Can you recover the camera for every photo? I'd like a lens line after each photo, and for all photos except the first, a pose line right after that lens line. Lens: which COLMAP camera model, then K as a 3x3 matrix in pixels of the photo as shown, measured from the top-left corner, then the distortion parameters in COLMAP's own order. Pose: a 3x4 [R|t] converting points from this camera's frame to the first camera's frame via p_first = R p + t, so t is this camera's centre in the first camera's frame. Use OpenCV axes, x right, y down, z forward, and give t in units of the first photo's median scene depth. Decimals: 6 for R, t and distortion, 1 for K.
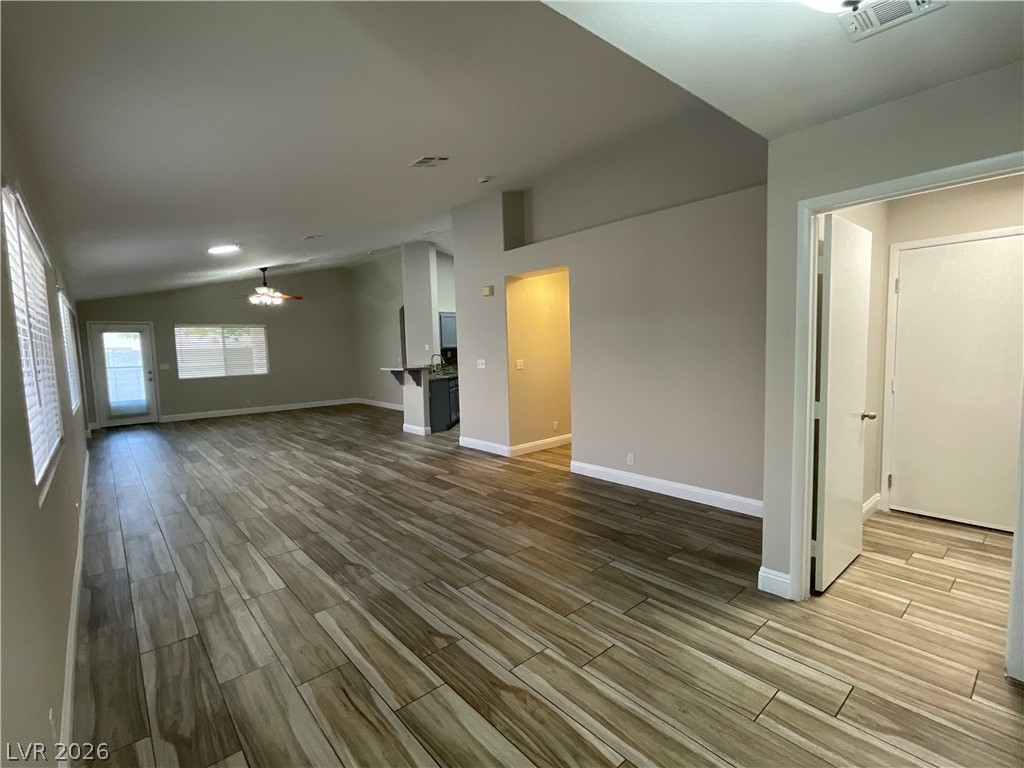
lens RADIAL K [[479.4, 0, 510.5], [0, 479.4, 386.5], [0, 0, 1]] dist [0.002902, 0.000344]
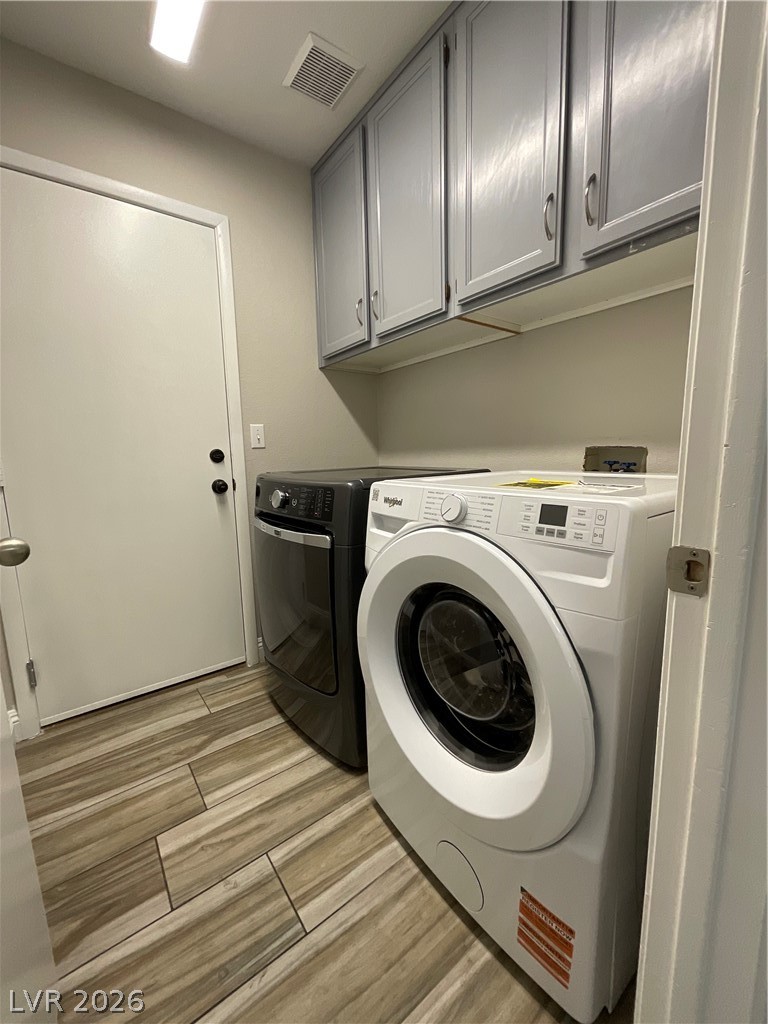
lens RADIAL K [[415.4, 0, 380.9], [0, 415.4, 513.8], [0, 0, 1]] dist [-0.000054, 0.000000]
pose [[0.065112, -0.119265, 0.990725, 0.516592], [0.104896, 0.988149, 0.112061, 0.034223], [-0.992349, 0.096626, 0.076851, 0.745037]]
